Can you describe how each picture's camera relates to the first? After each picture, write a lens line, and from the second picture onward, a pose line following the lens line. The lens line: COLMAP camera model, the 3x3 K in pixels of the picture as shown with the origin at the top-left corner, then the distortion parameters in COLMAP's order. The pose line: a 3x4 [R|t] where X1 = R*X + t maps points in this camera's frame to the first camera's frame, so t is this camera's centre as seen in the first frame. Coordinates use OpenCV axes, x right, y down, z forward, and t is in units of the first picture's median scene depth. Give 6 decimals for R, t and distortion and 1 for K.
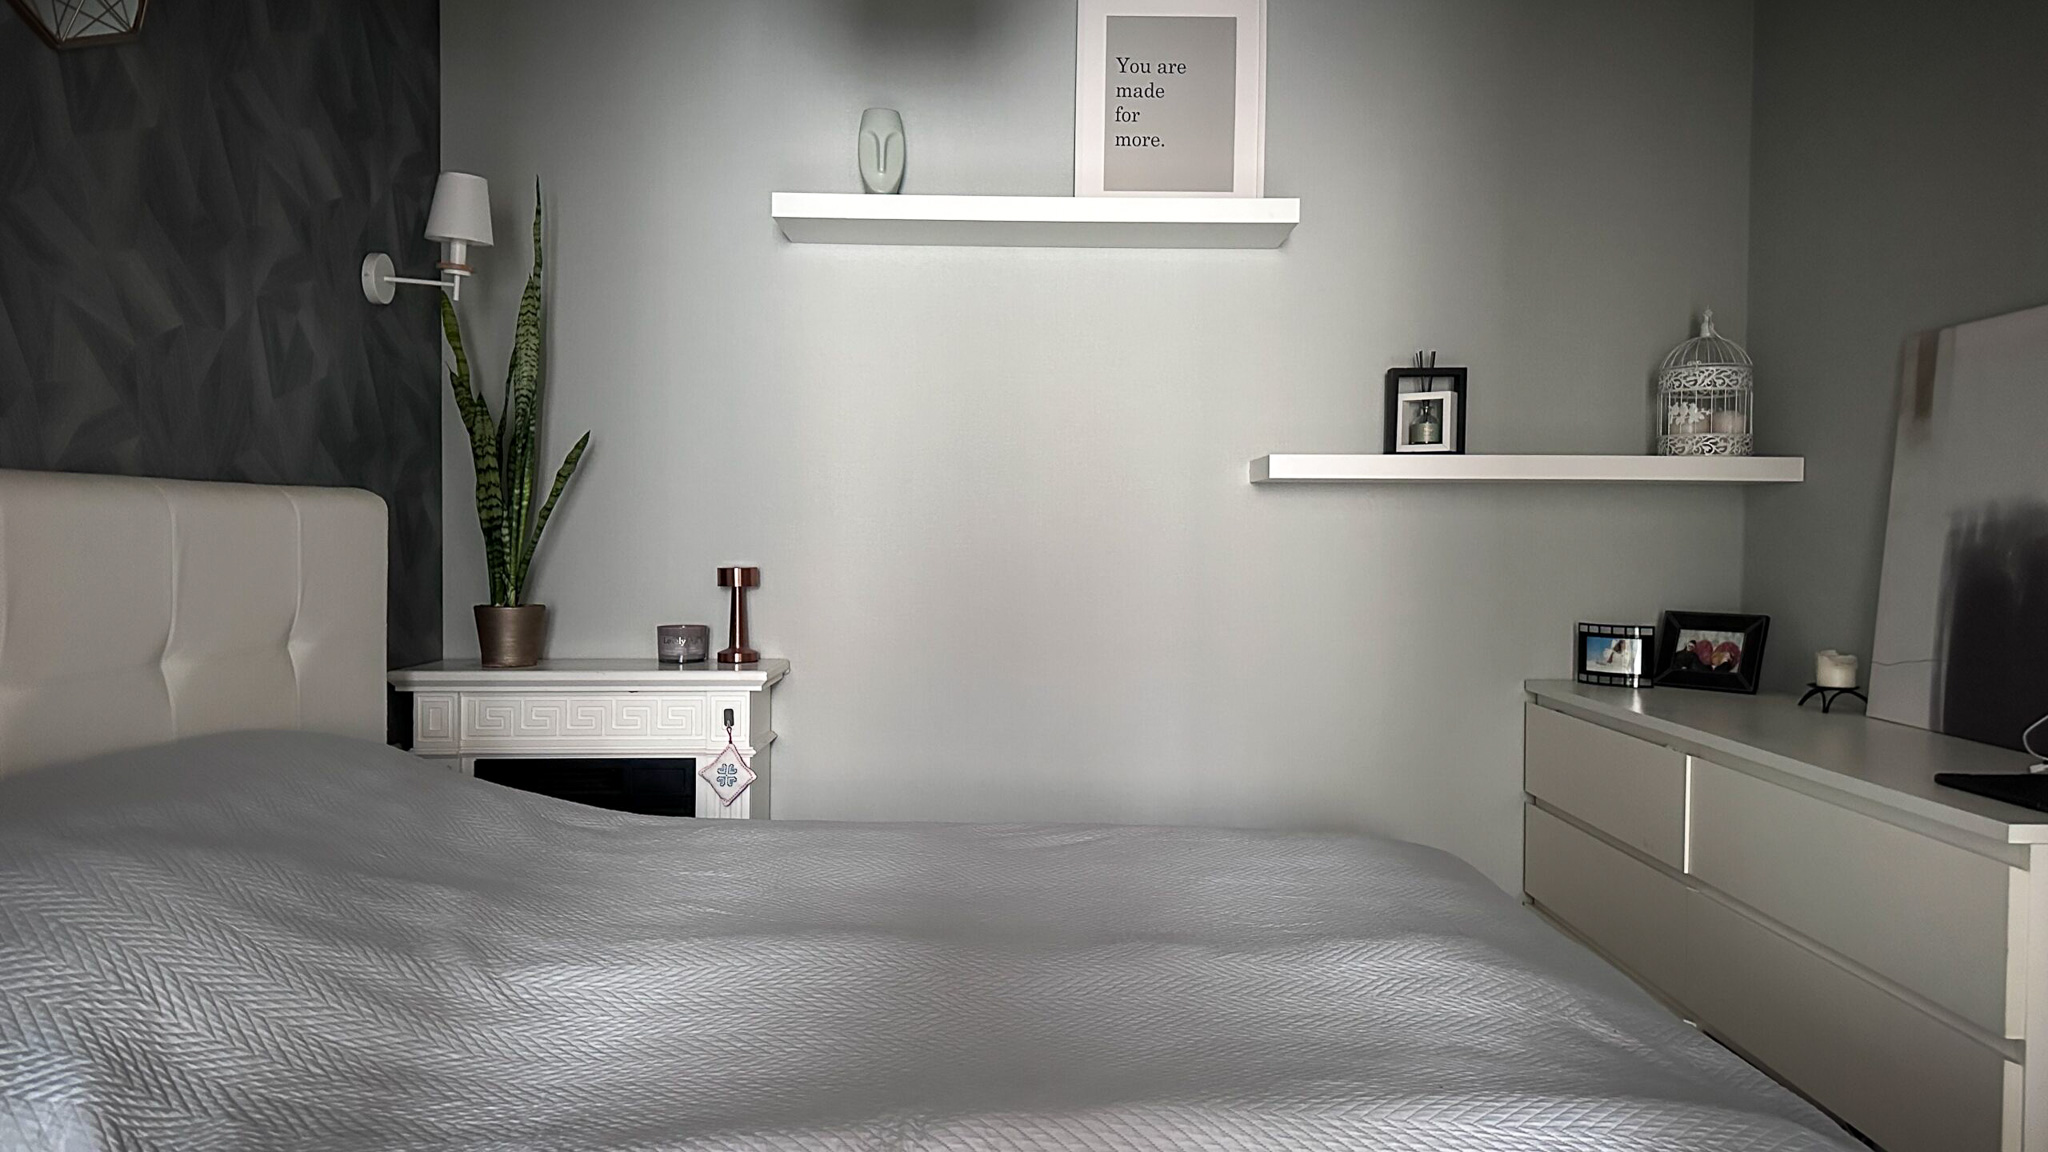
lens RADIAL K [[1437.8, 0, 1032.3], [0, 1437.8, 578.4], [0, 0, 1]] dist [0.048236, -0.061994]
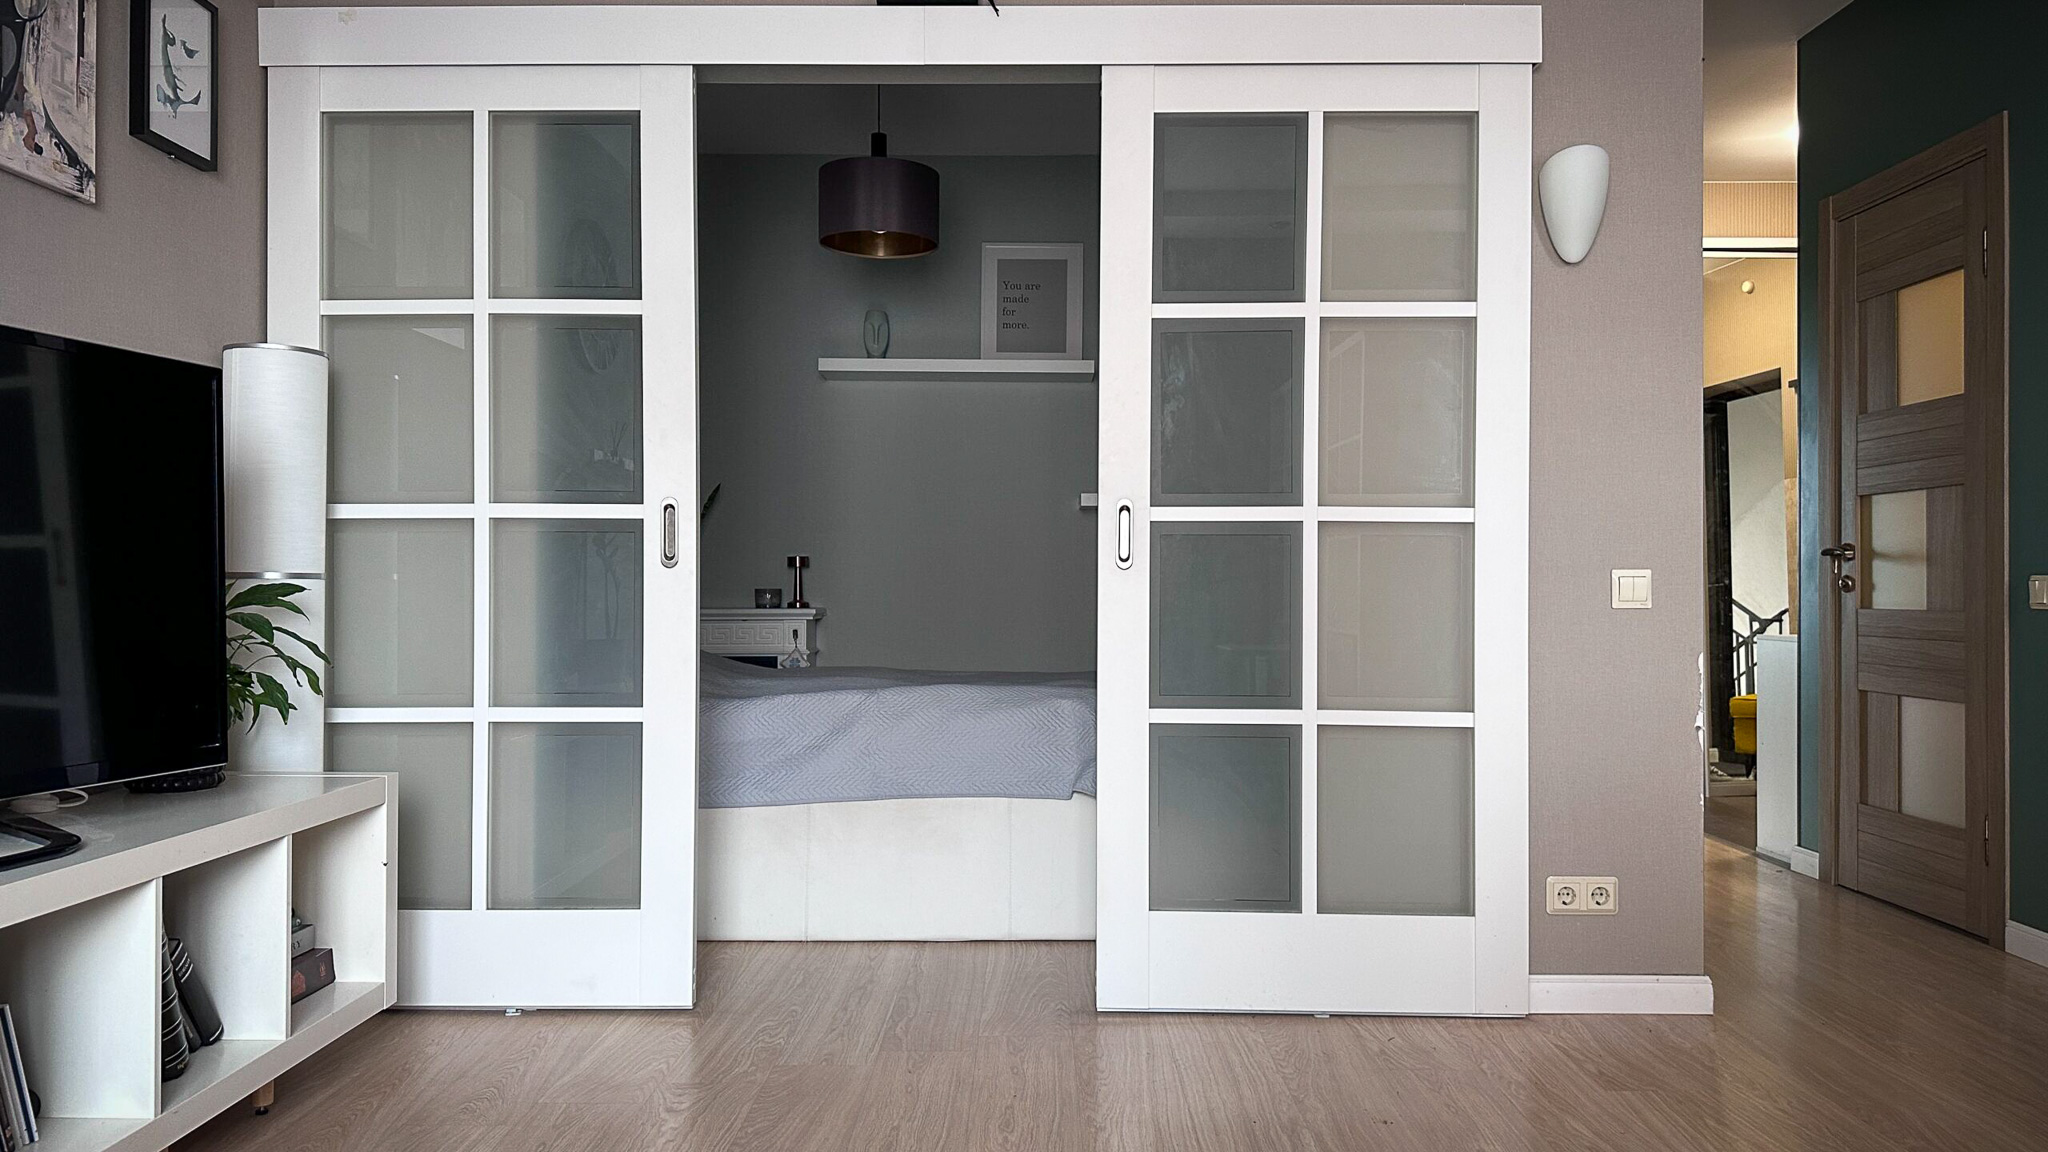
lens RADIAL K [[1437.8, 0, 1023.5], [0, 1437.8, 570.6], [0, 0, 1]] dist [0.048236, -0.061994]
pose [[0.999966, -0.004307, -0.007049, 0.096789], [0.004026, 0.999213, -0.039459, 0.085056], [0.007213, 0.039429, 0.999196, -0.839190]]
